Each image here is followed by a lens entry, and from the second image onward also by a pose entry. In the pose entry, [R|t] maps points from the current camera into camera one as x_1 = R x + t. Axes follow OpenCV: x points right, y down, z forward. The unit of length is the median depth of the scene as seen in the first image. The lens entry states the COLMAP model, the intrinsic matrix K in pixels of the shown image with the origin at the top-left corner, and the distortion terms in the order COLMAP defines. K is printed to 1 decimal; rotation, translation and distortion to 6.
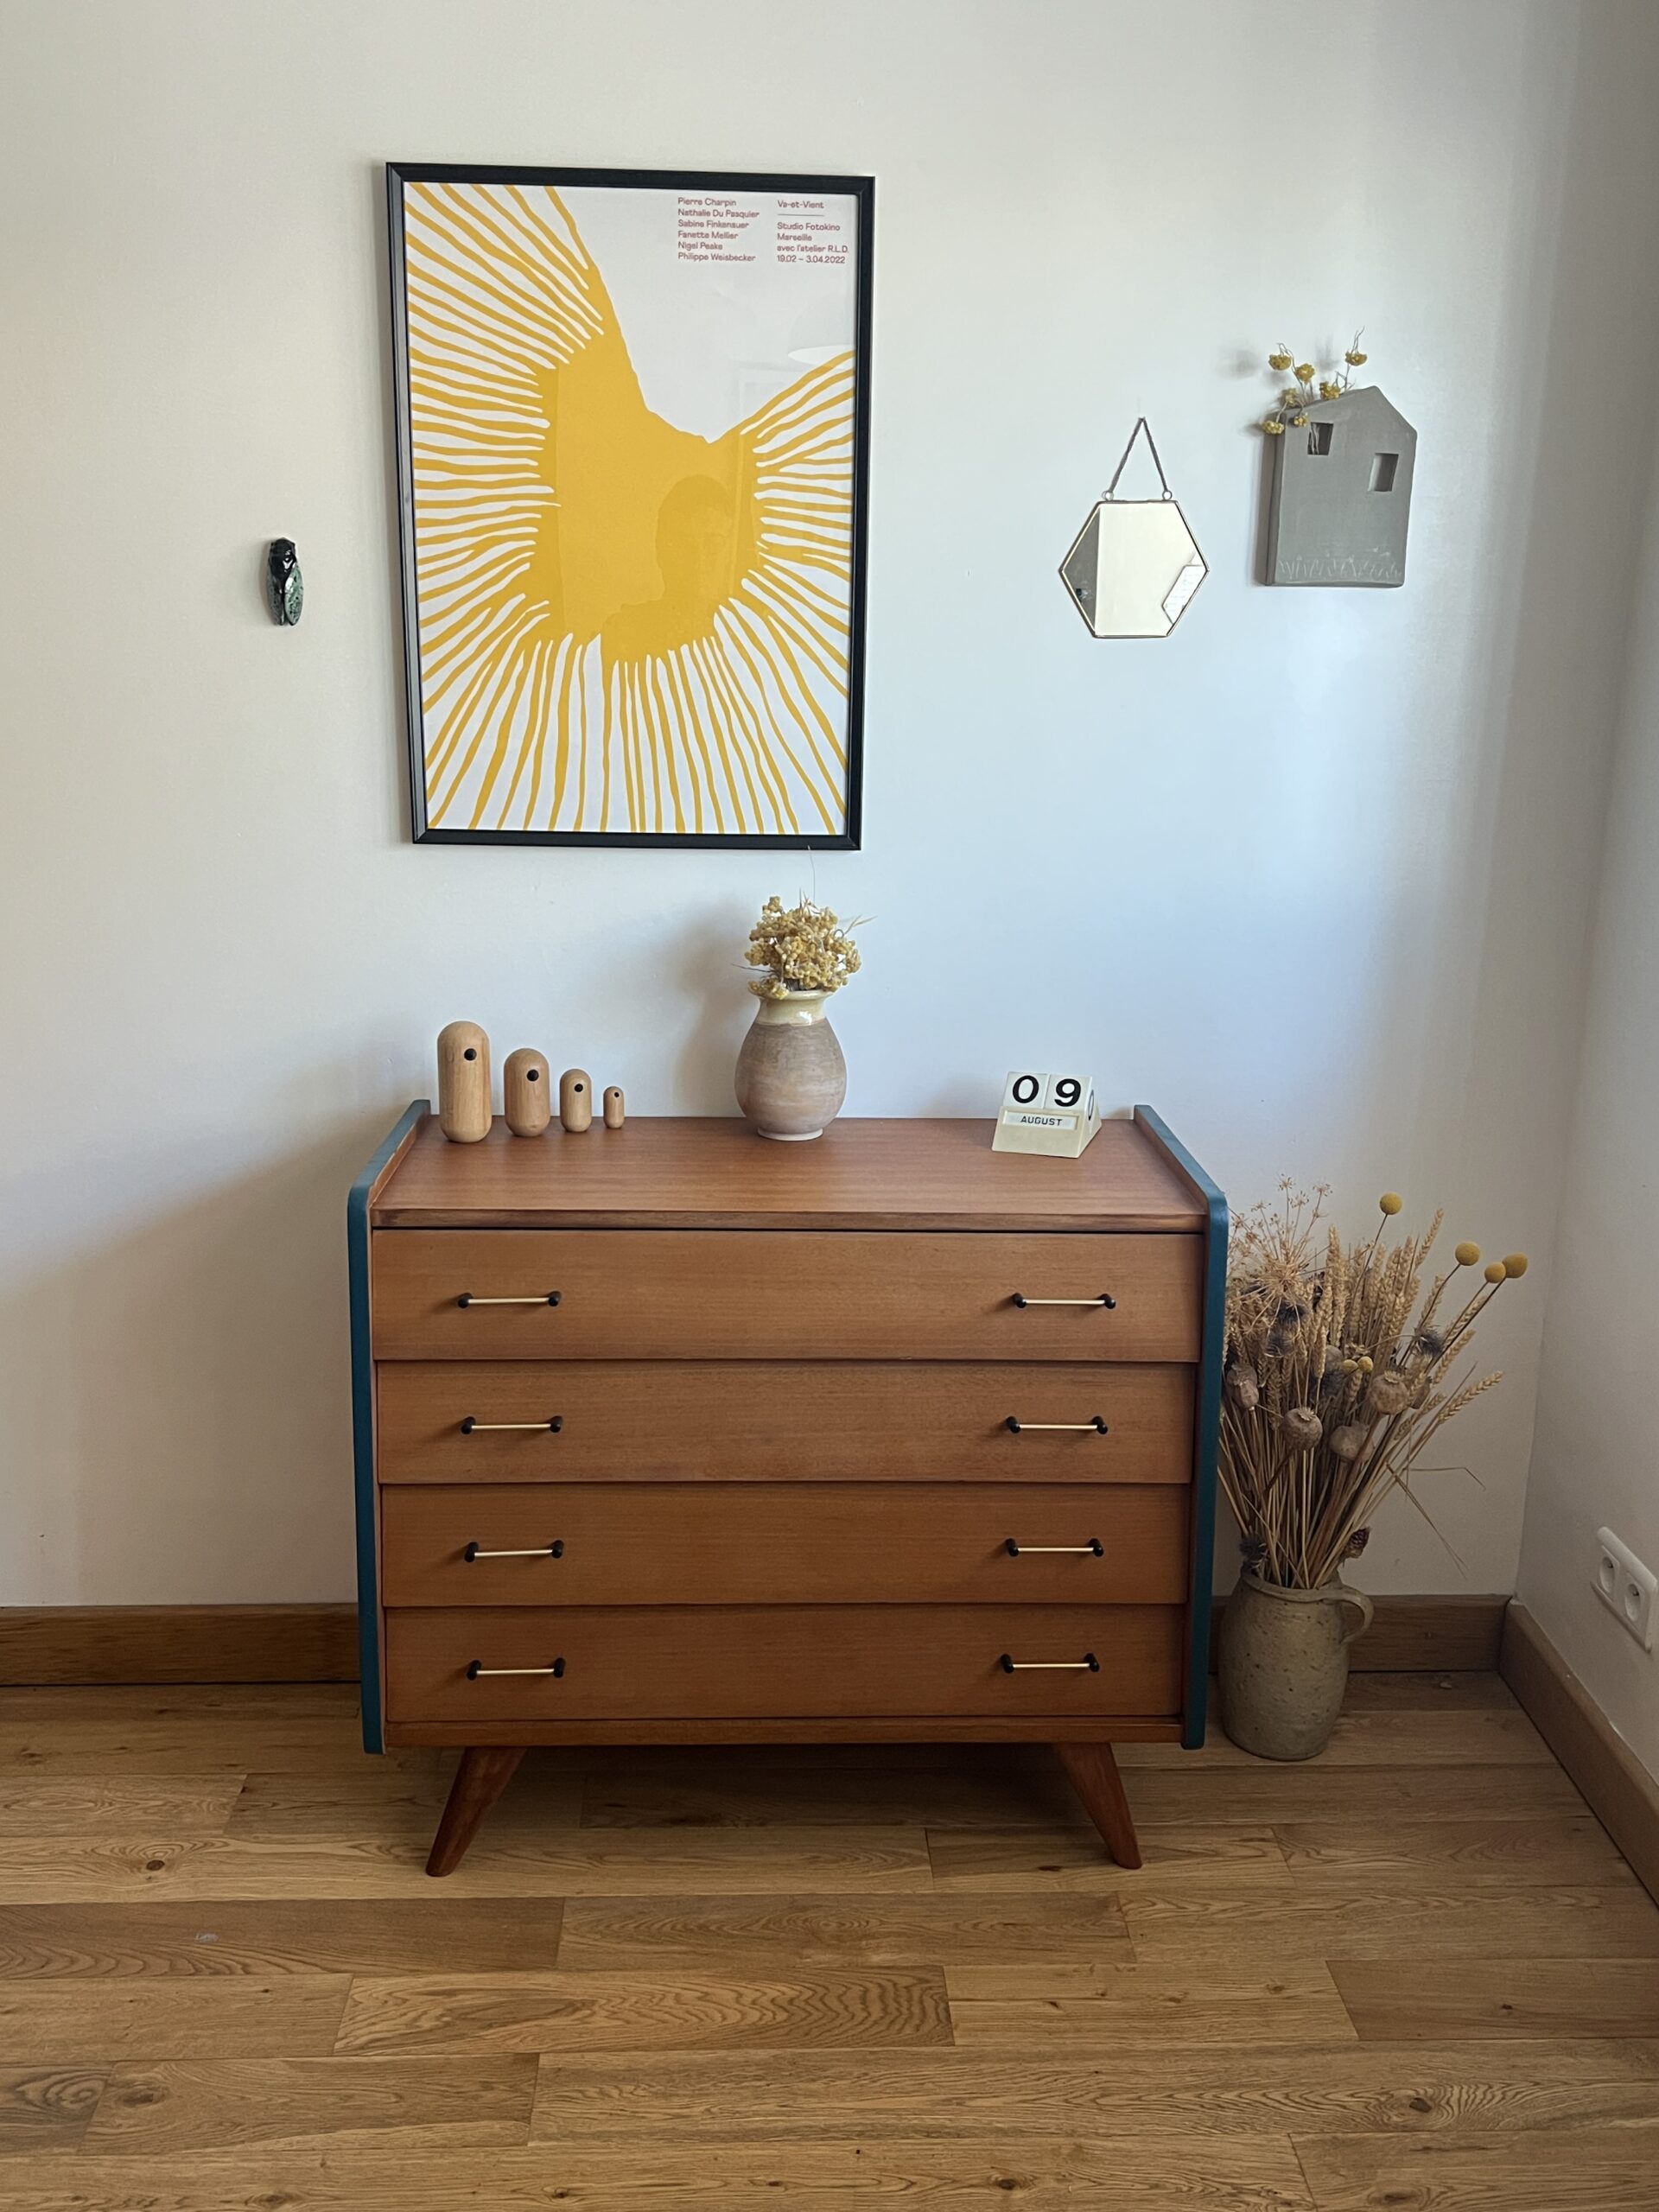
lens RADIAL K [[1975.4, 0, 834.1], [0, 1975.4, 1072.1], [0, 0, 1]] dist [0.018220, 0.005475]
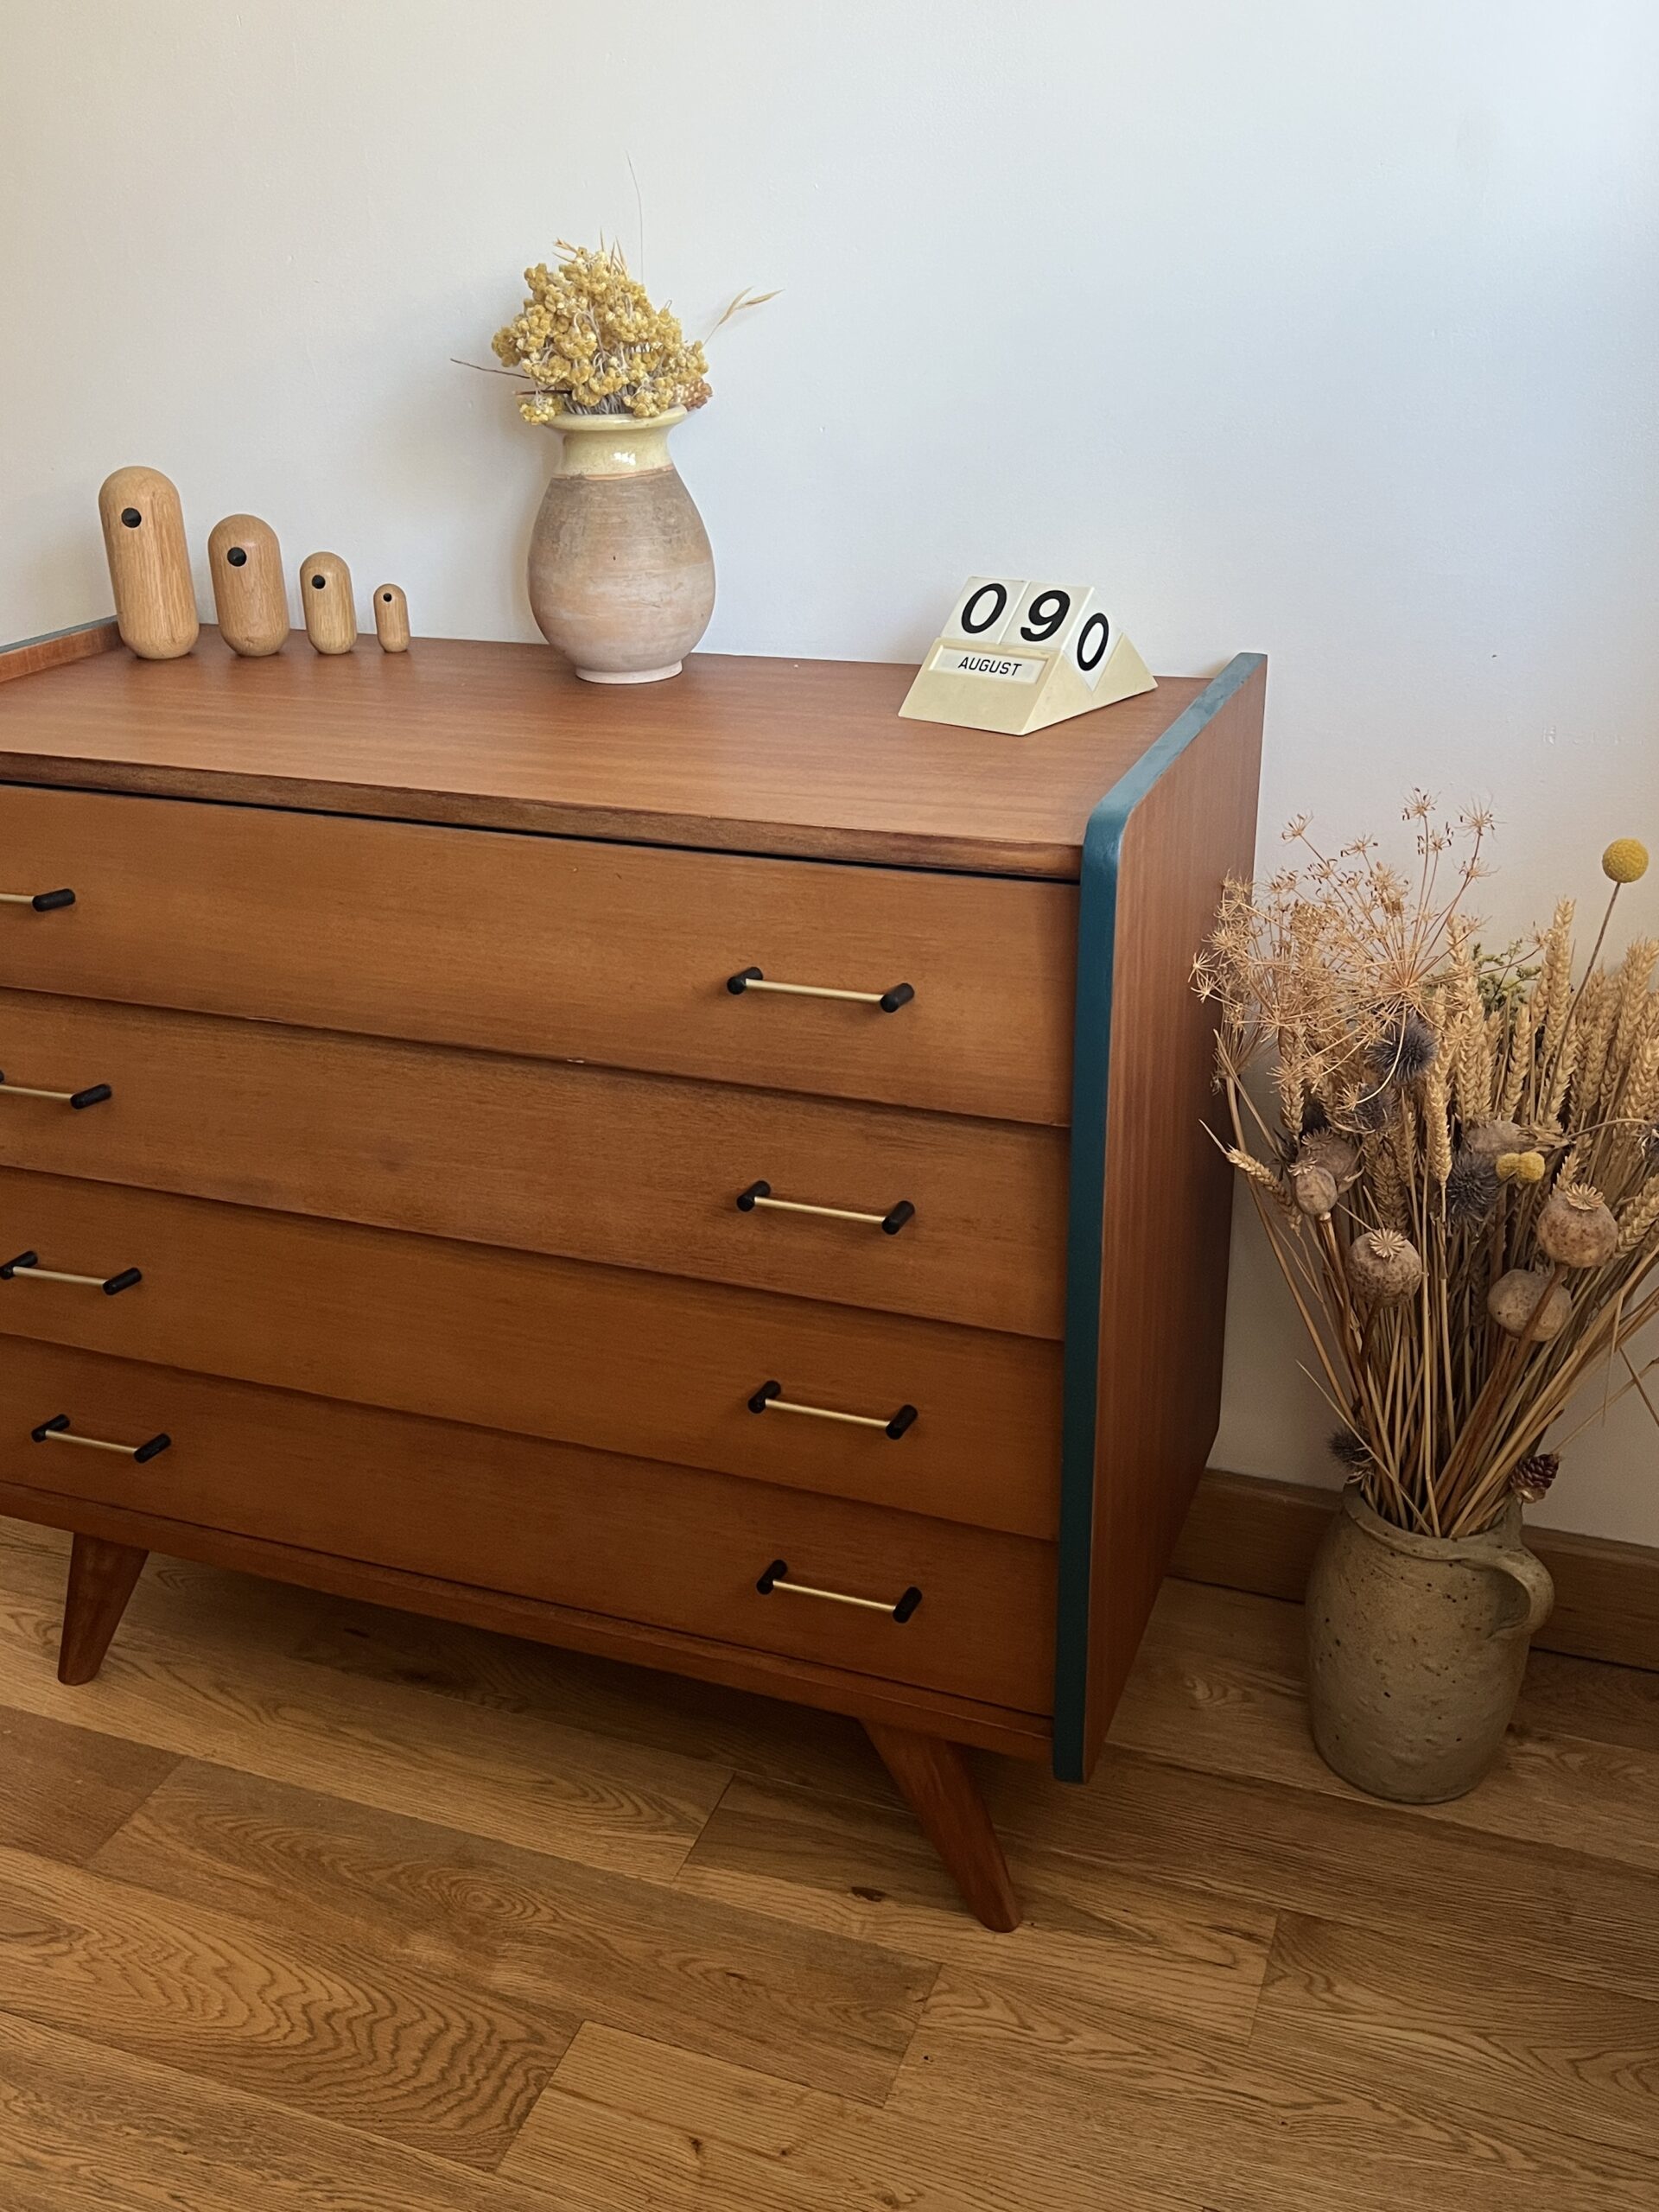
lens RADIAL K [[2067.1, 0, 839.8], [0, 2067.1, 1092.6], [0, 0, 1]] dist [0.014453, 0.000063]
pose [[0.917210, 0.121462, -0.379437, 0.338184], [-0.044890, 0.977836, 0.204504, 0.028108], [0.395867, -0.170540, 0.902333, 0.489692]]
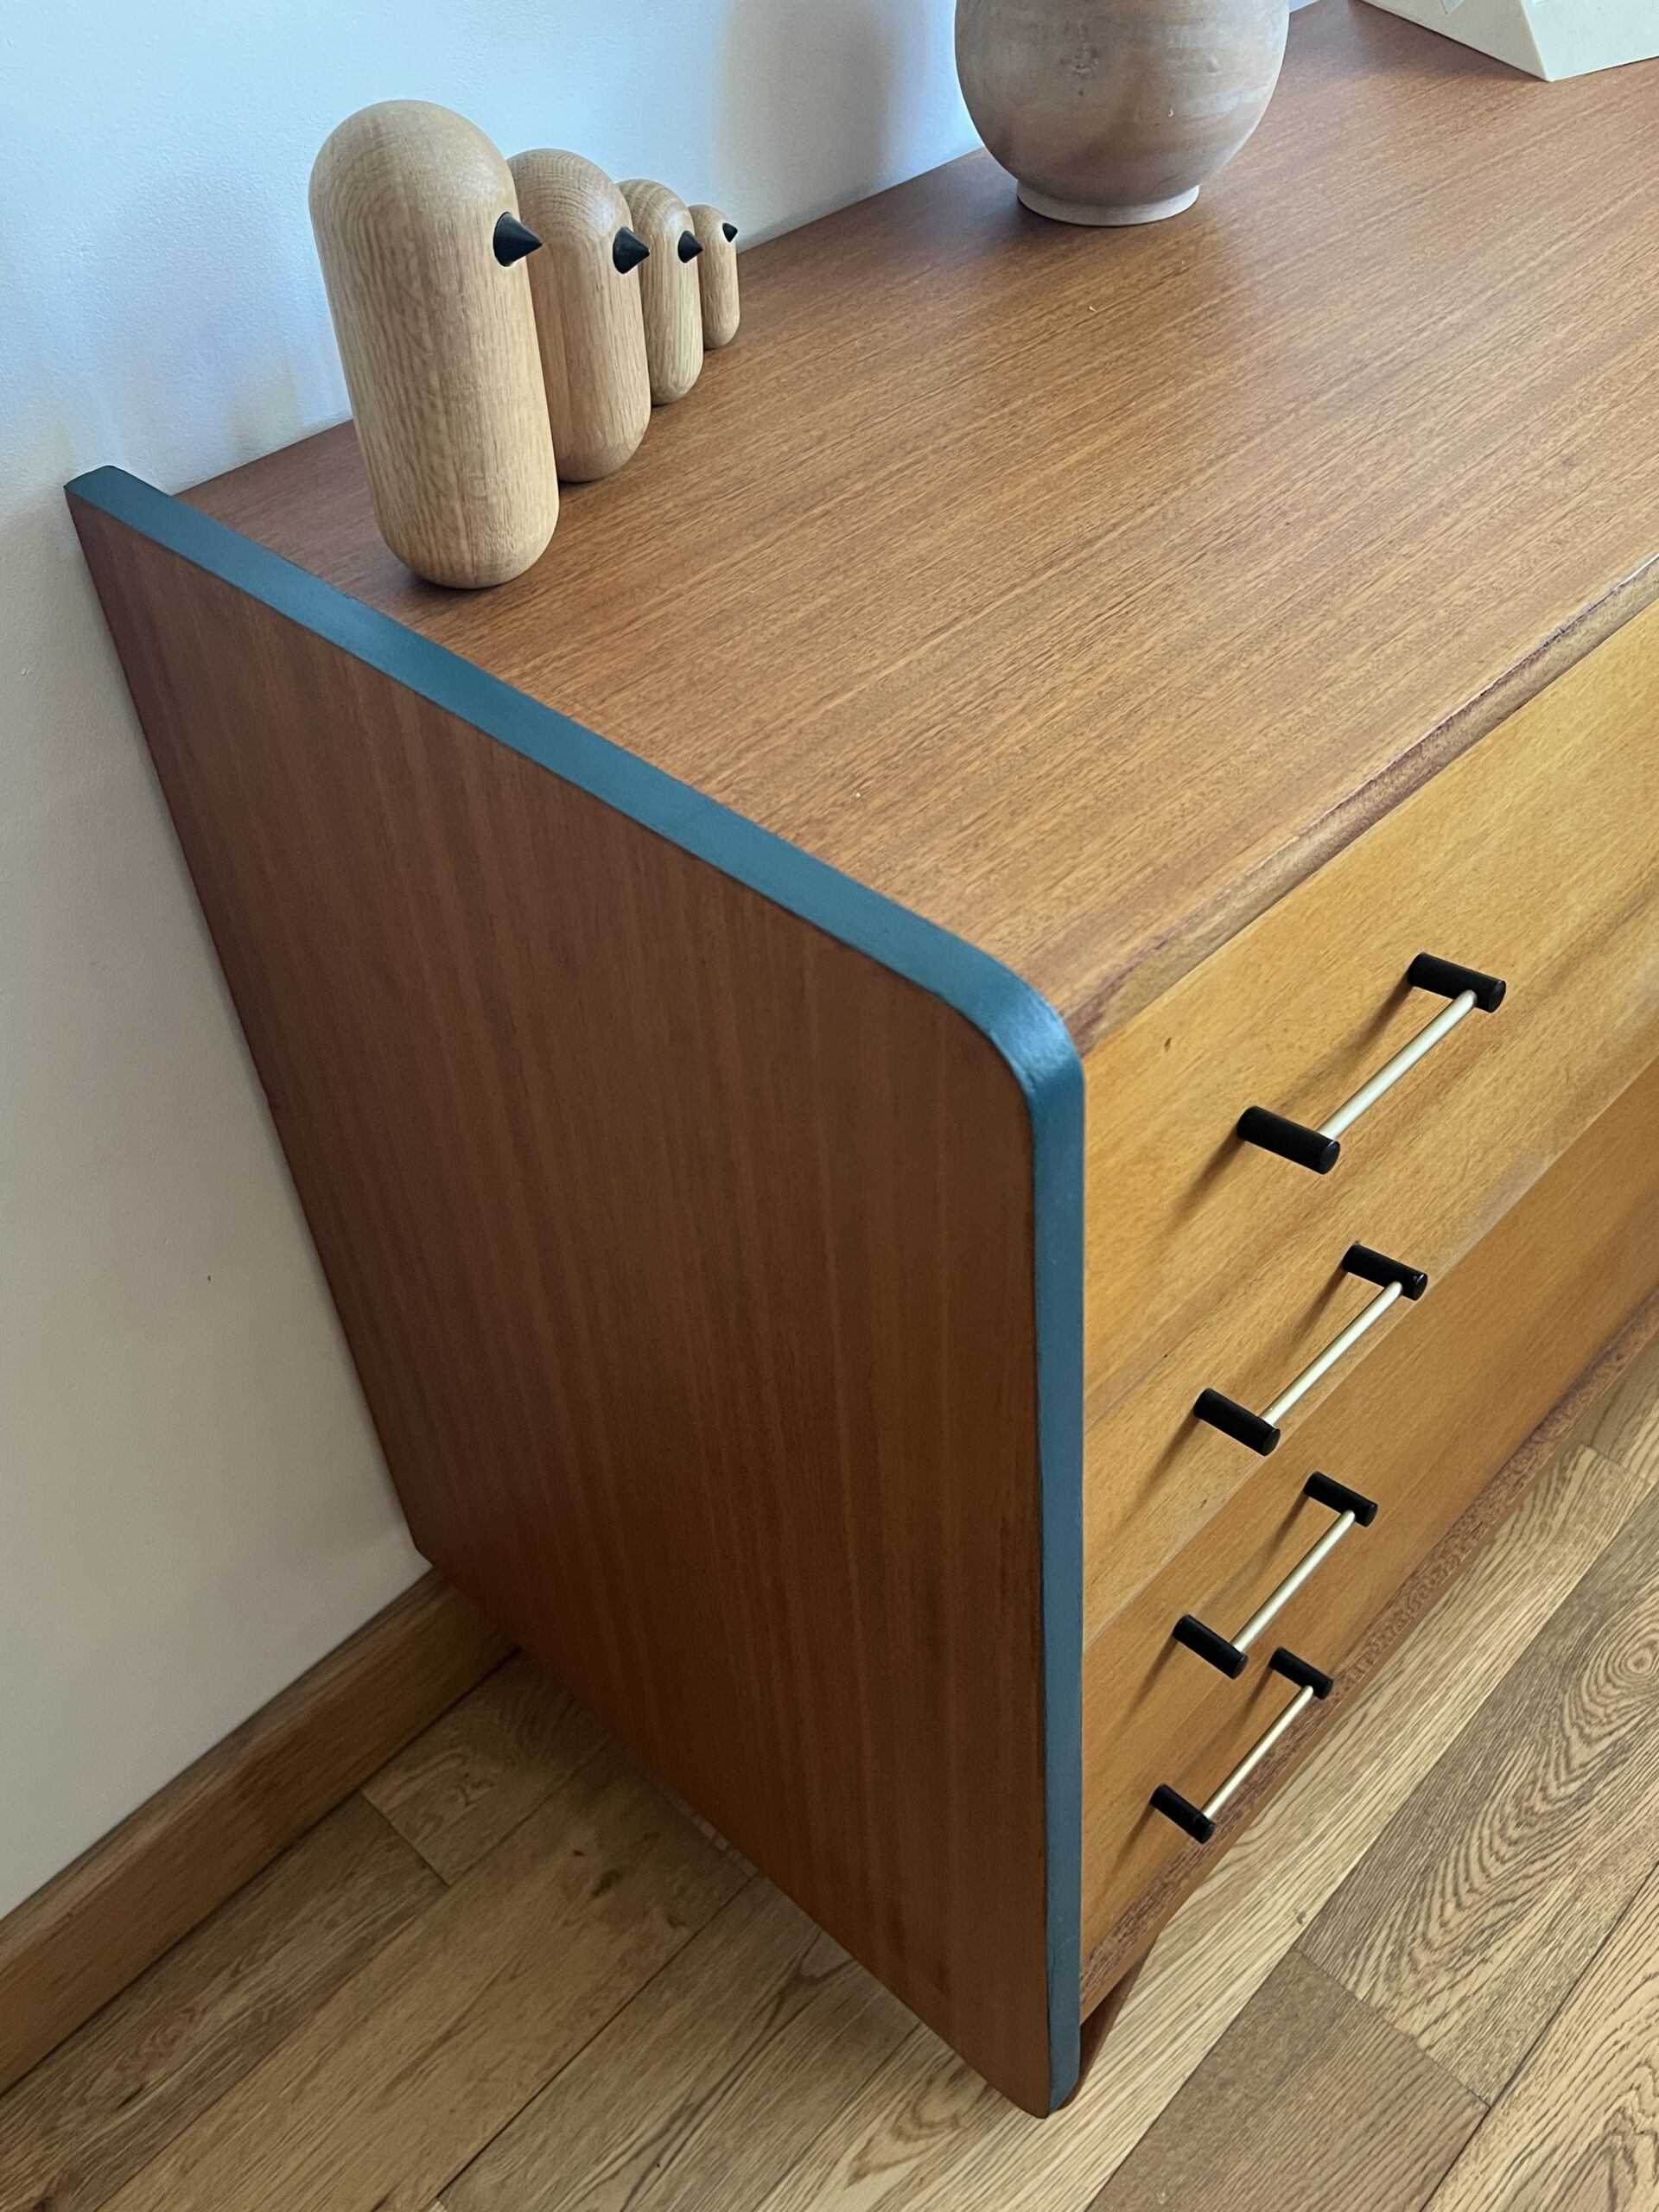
lens RADIAL K [[2030.1, 0, 829.5], [0, 2030.1, 1106.0], [0, 0, 1]] dist [0.012362, 0.006159]
pose [[0.723141, -0.510711, 0.465019, -0.362457], [0.190456, 0.794594, 0.576495, -0.068693], [-0.663923, -0.328321, 0.671871, 0.836130]]
